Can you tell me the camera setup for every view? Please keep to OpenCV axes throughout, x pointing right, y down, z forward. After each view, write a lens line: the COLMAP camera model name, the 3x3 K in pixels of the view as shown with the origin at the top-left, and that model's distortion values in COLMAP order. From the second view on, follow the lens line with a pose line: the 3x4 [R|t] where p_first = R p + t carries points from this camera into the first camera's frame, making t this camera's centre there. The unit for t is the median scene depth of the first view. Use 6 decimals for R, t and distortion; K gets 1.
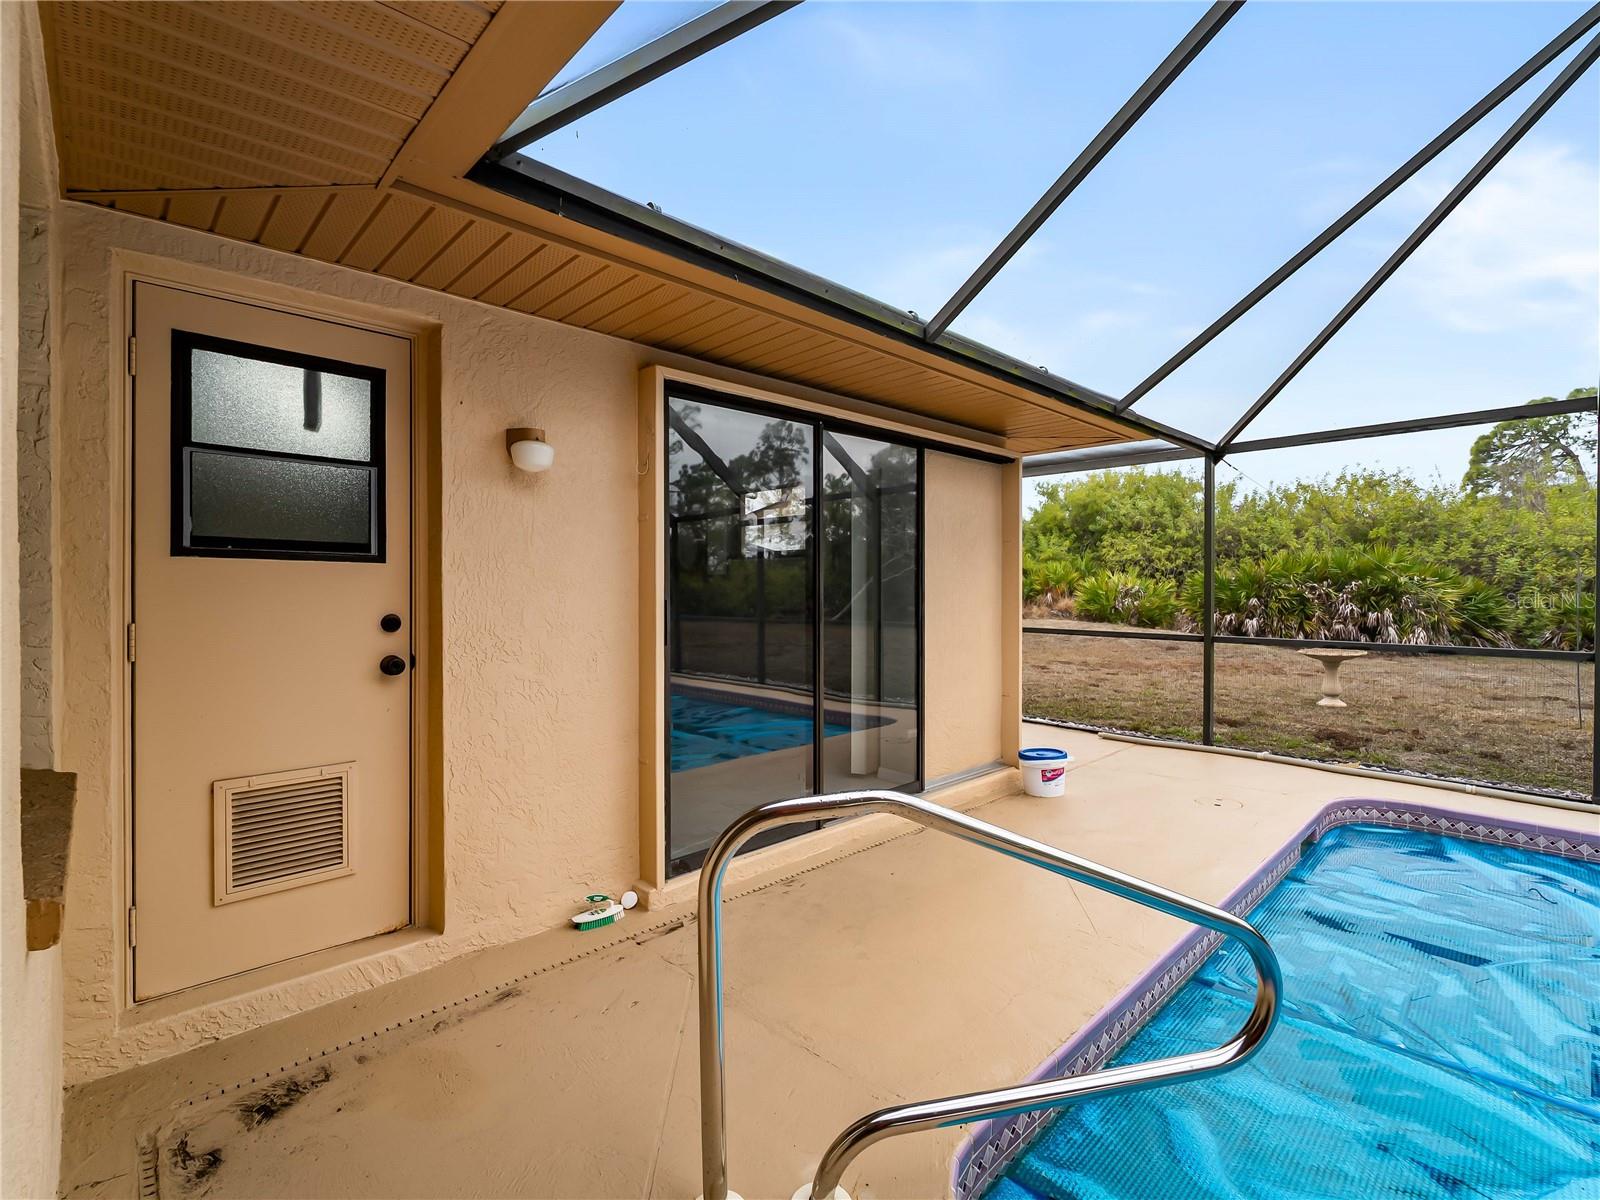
lens RADIAL K [[742.5, 0, 817.0], [0, 742.5, 591.1], [0, 0, 1]] dist [0.000122, 0.000024]
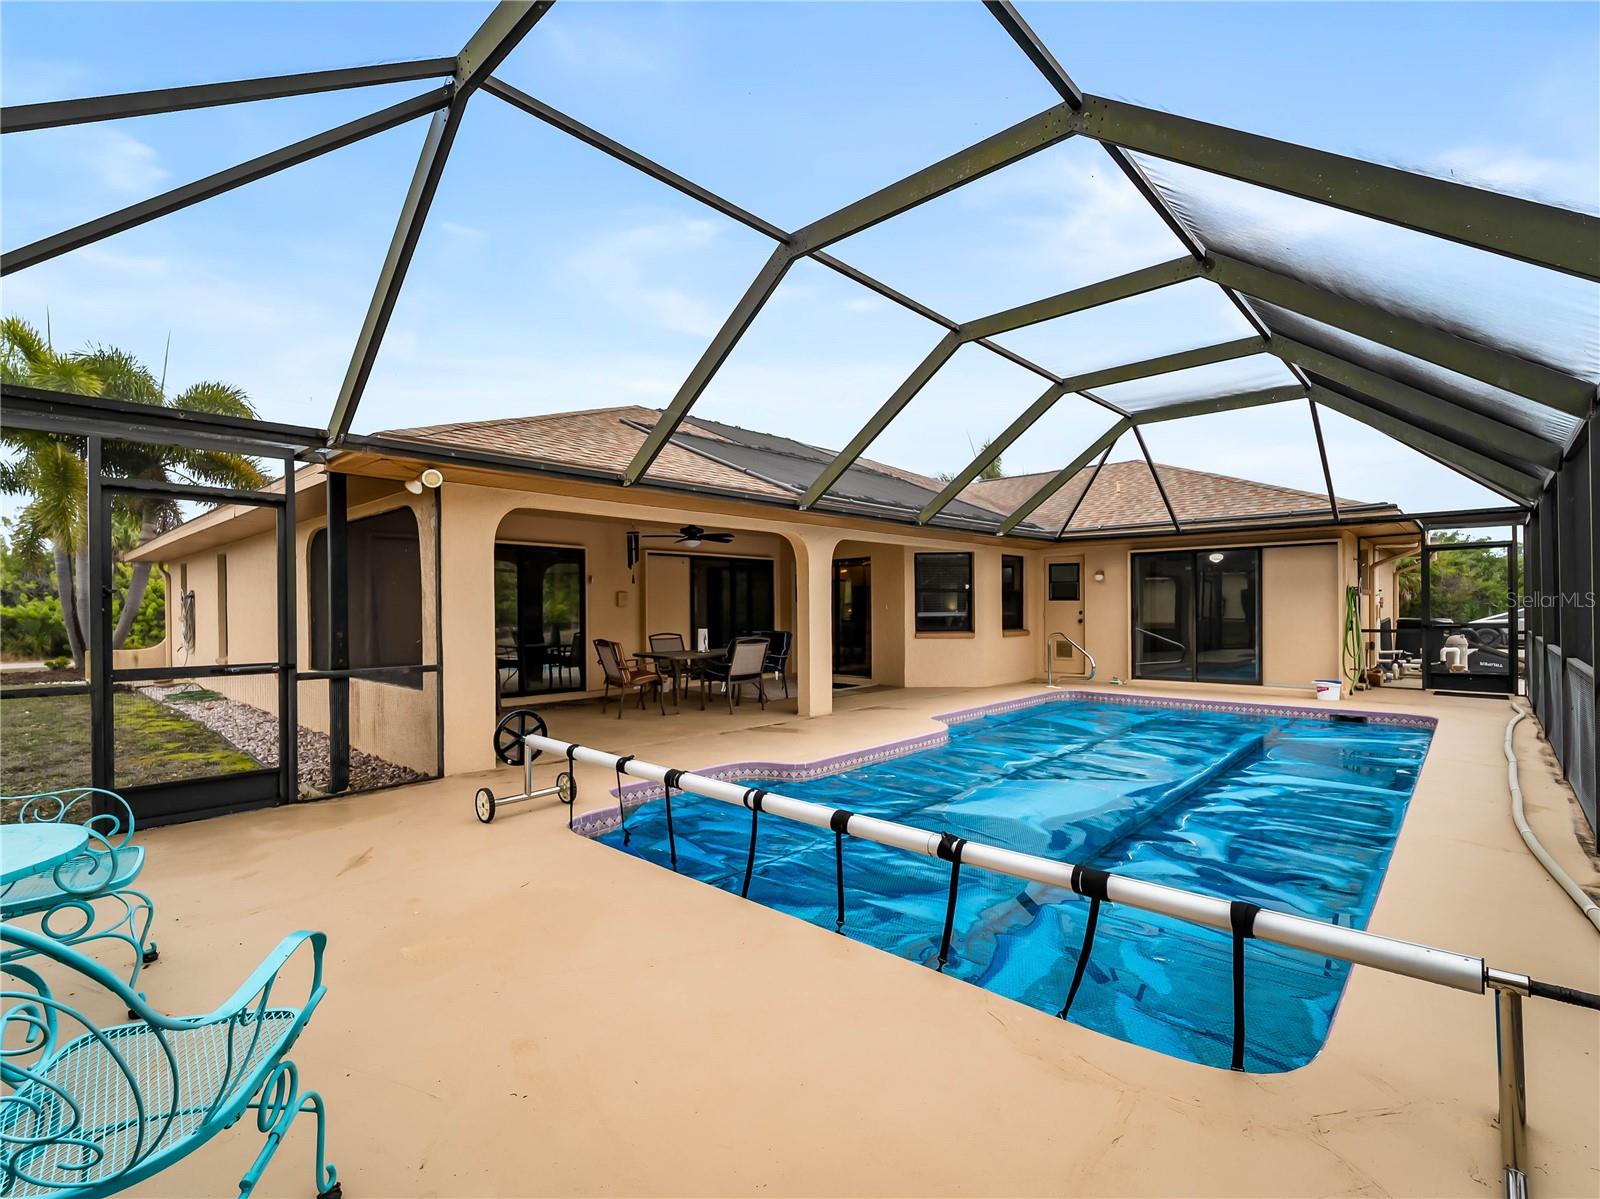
lens RADIAL K [[737.9, 0, 797.7], [0, 737.9, 592.9], [0, 0, 1]] dist [-0.007981, -0.000458]
pose [[0.048132, -0.018259, -0.998674, 2.628078], [-0.000393, 0.999832, -0.018299, 0.001615], [0.998841, 0.001274, 0.048116, -0.704393]]
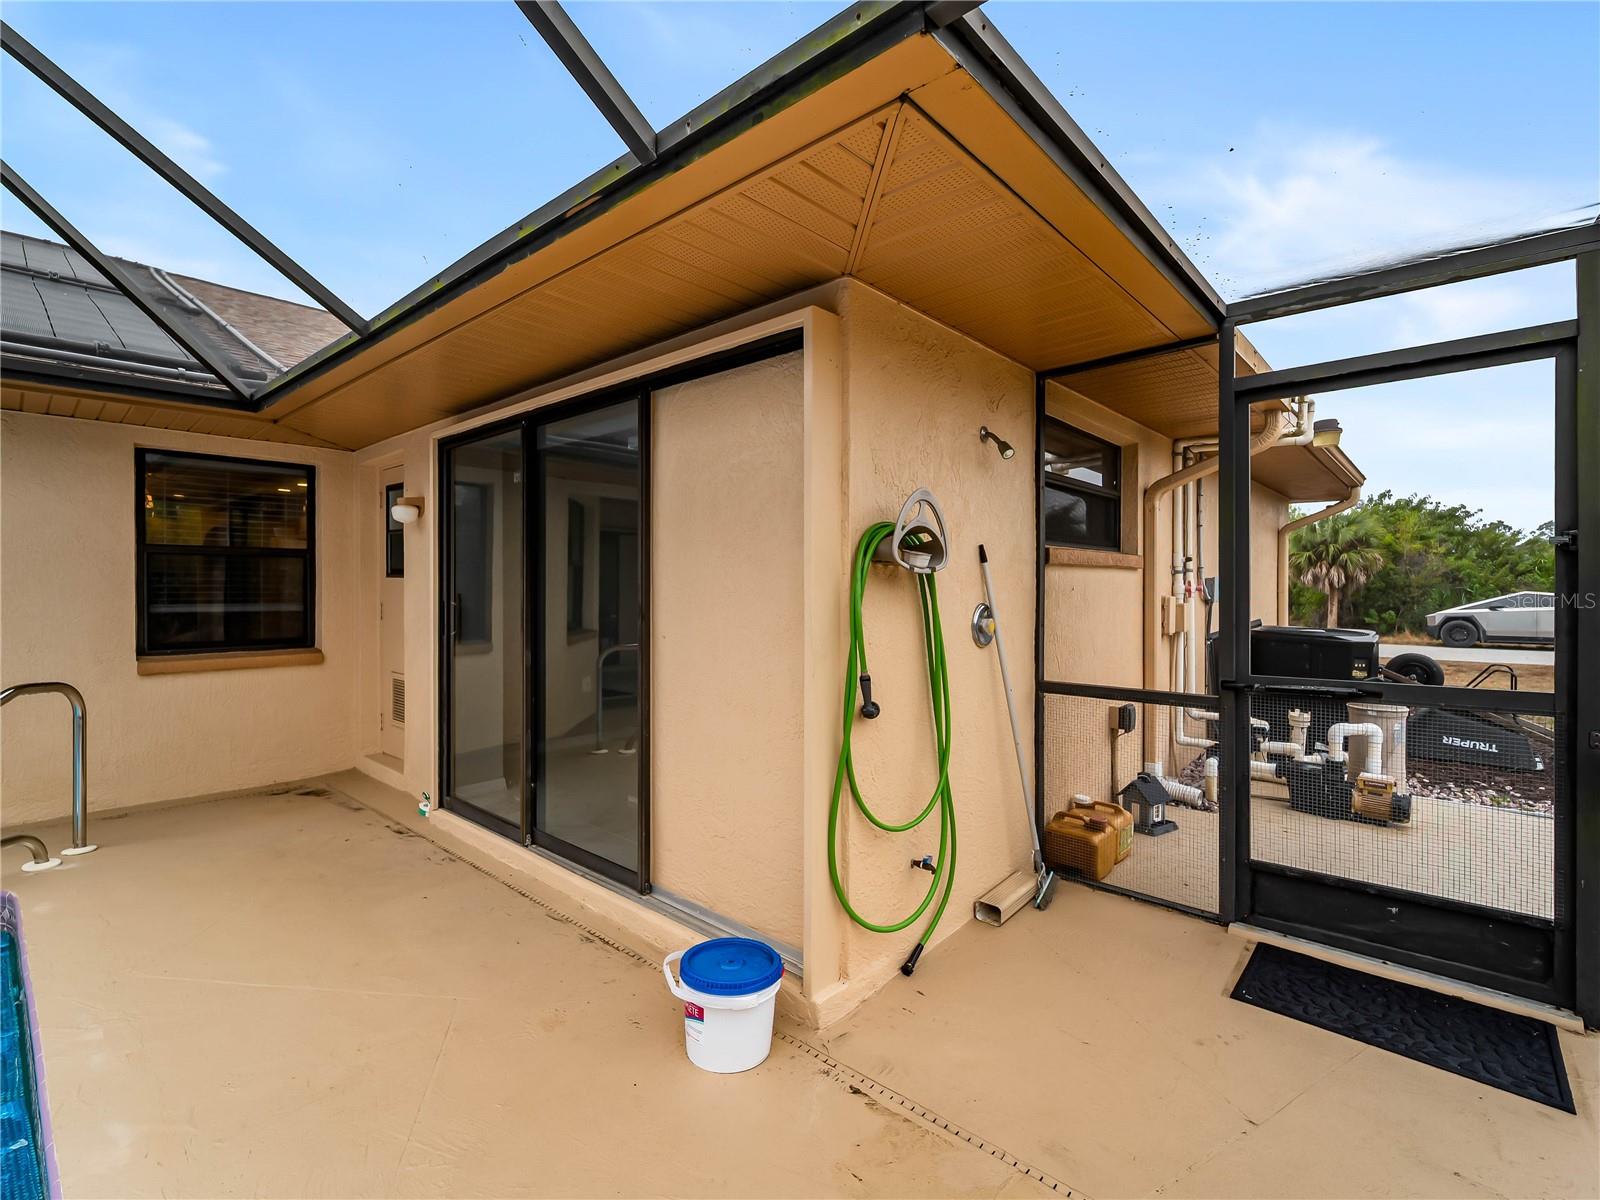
lens RADIAL K [[737.9, 0, 797.7], [0, 737.9, 593.4], [0, 0, 1]] dist [-0.007981, -0.000458]
pose [[0.069886, 0.011091, -0.997493, 0.852791], [-0.006503, 0.999922, 0.010663, -0.014347], [0.997534, 0.005742, 0.069953, 1.123391]]
